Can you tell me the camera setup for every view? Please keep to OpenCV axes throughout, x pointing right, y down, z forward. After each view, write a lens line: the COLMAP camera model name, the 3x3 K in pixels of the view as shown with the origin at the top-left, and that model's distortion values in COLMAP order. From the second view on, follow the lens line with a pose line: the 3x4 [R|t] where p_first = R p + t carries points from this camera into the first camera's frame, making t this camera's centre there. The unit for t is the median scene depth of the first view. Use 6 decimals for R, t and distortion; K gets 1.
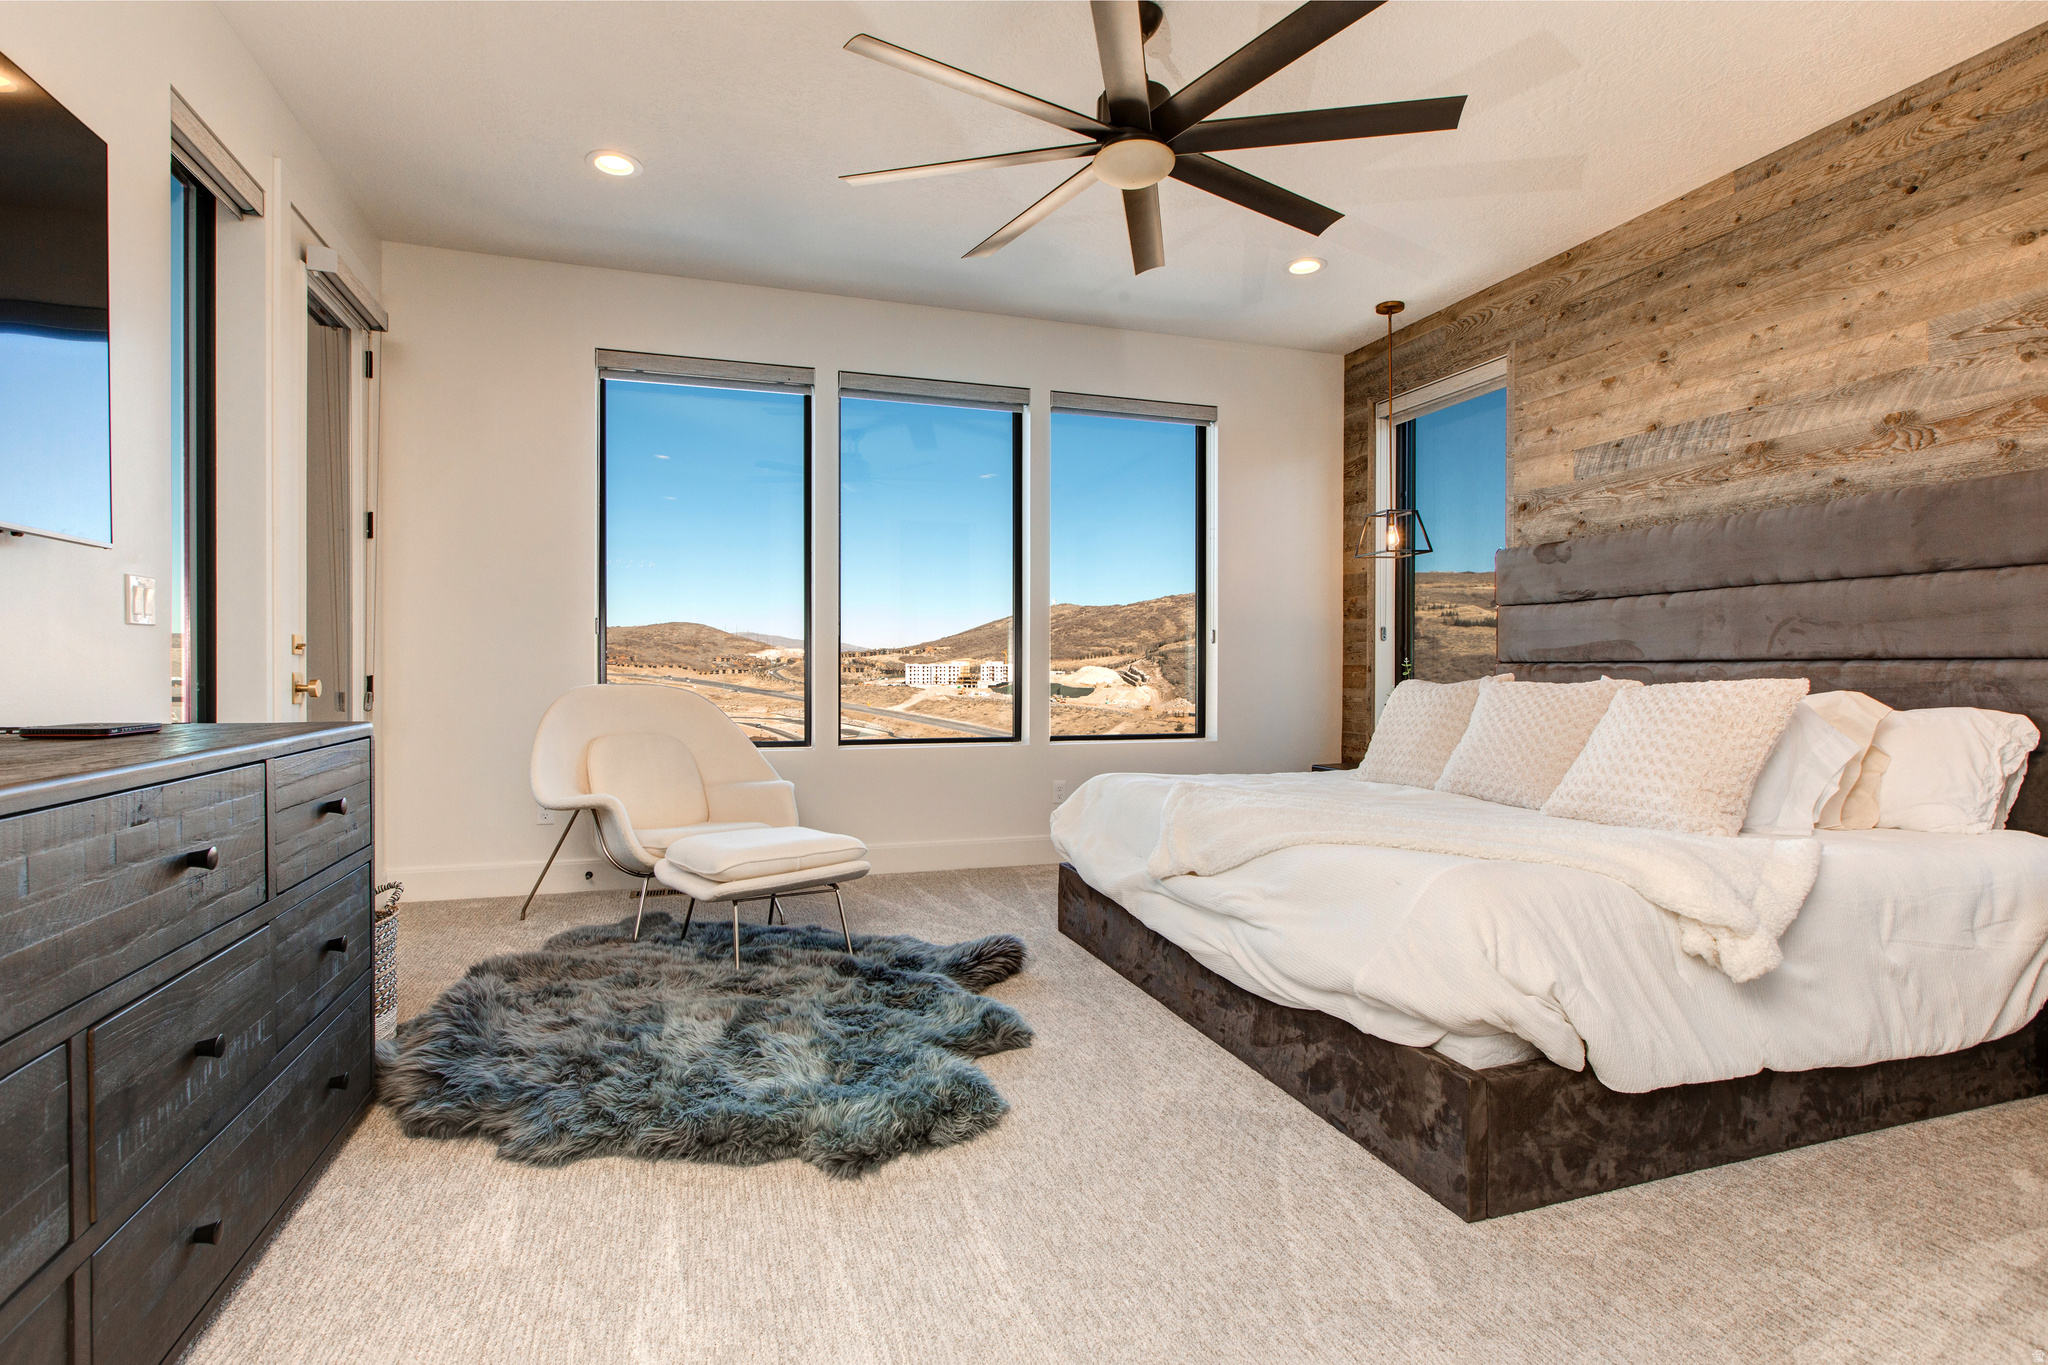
lens RADIAL K [[984.4, 0, 1028.1], [0, 984.4, 674.5], [0, 0, 1]] dist [-0.009358, 0.000339]
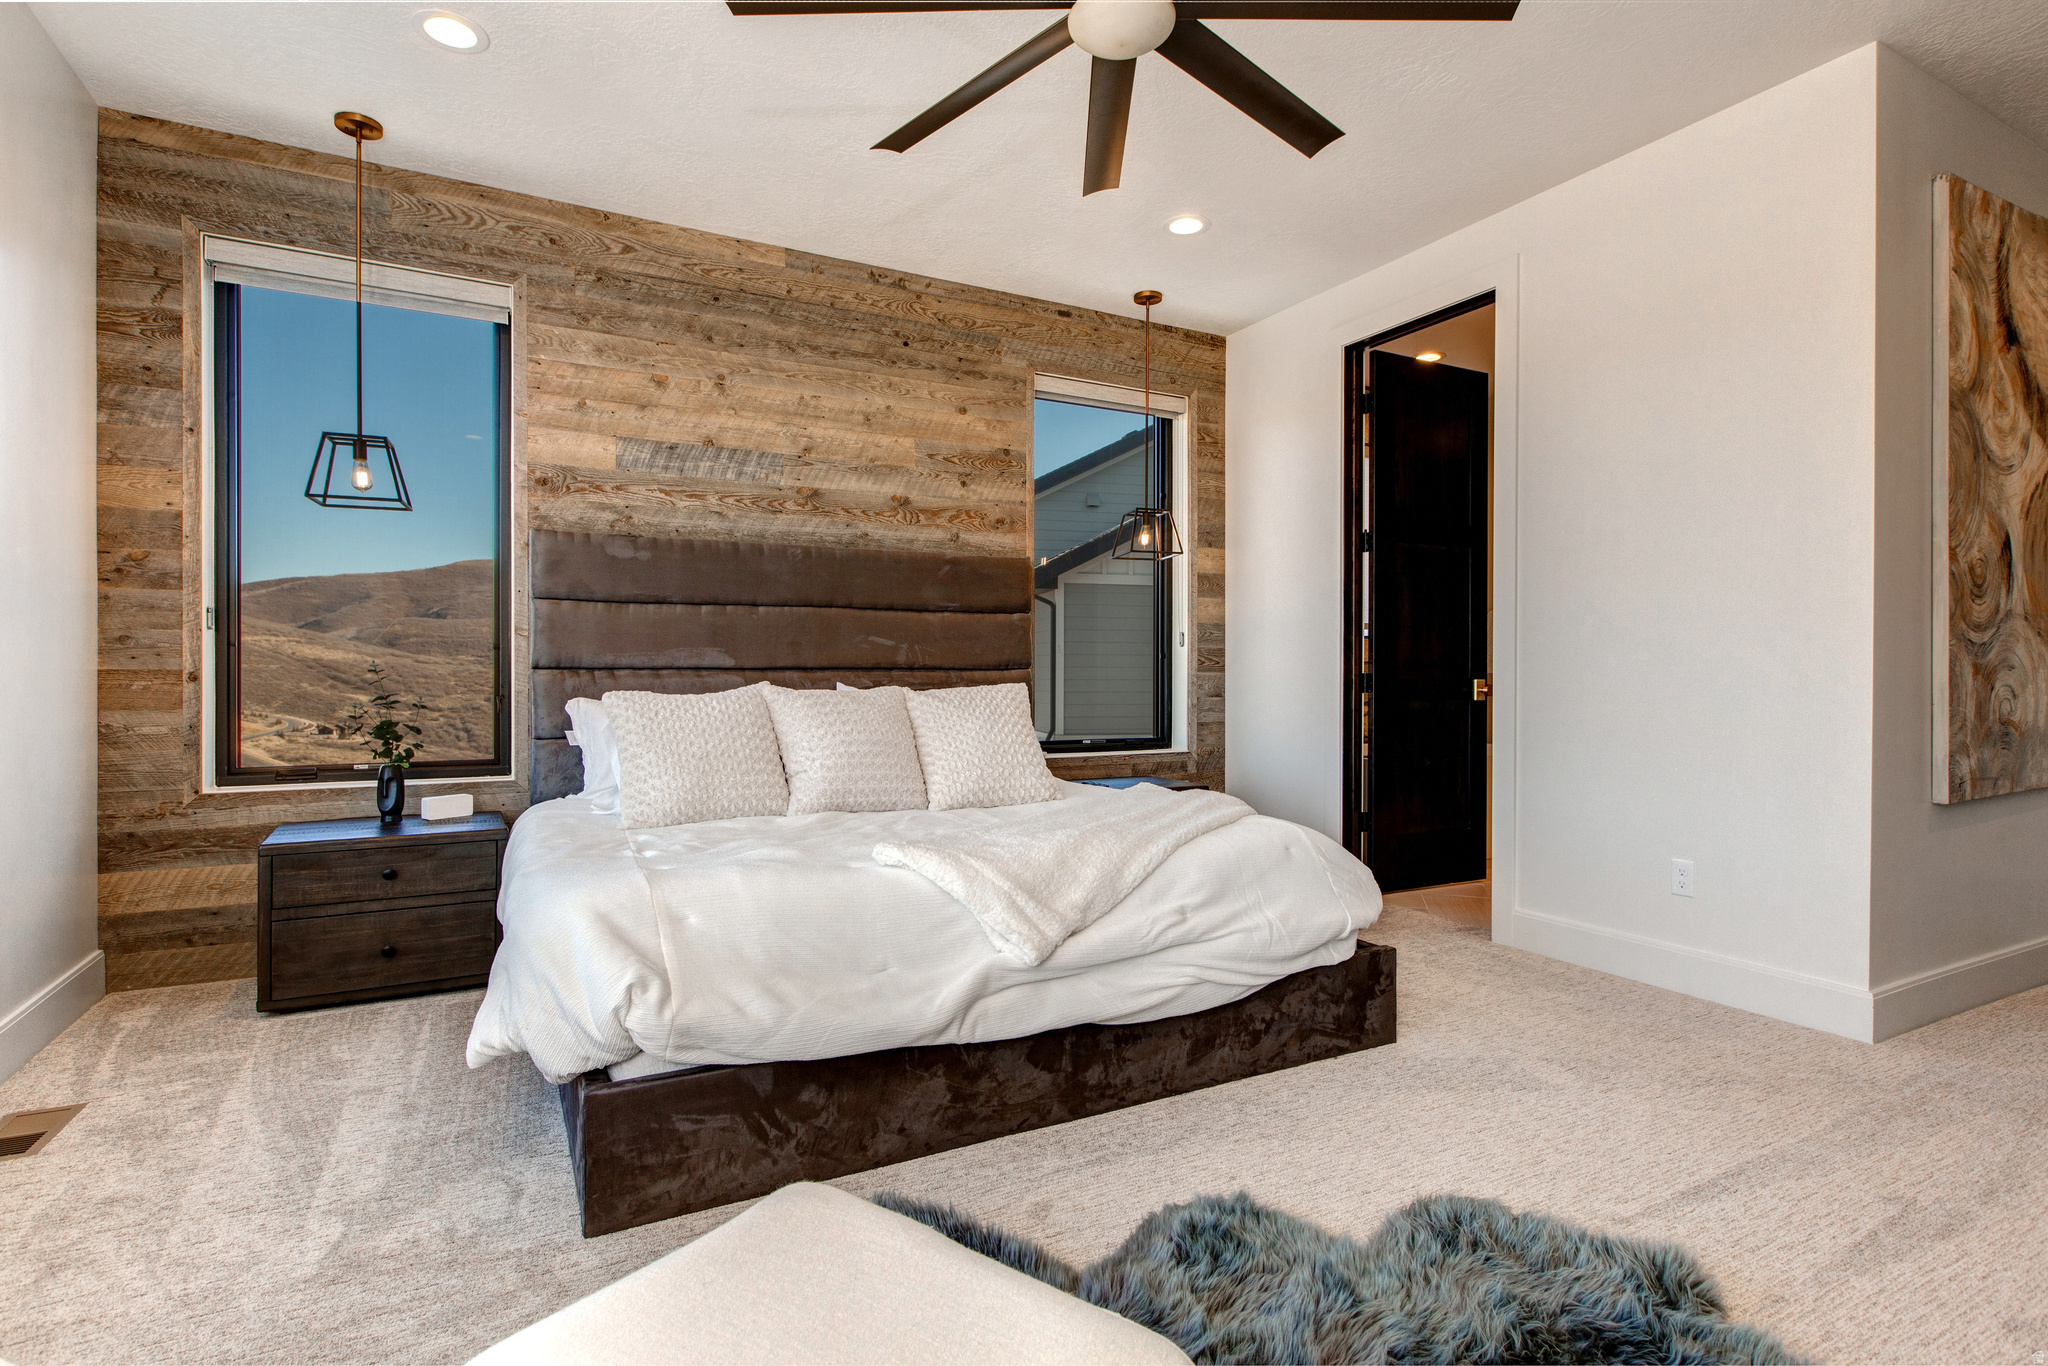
lens RADIAL K [[984.4, 0, 1012.5], [0, 984.4, 681.5], [0, 0, 1]] dist [-0.009358, 0.000339]
pose [[-0.162852, -0.005684, 0.986634, -0.460534], [0.006198, 0.999958, 0.006784, -0.005009], [-0.986631, 0.007220, -0.162810, 0.893568]]
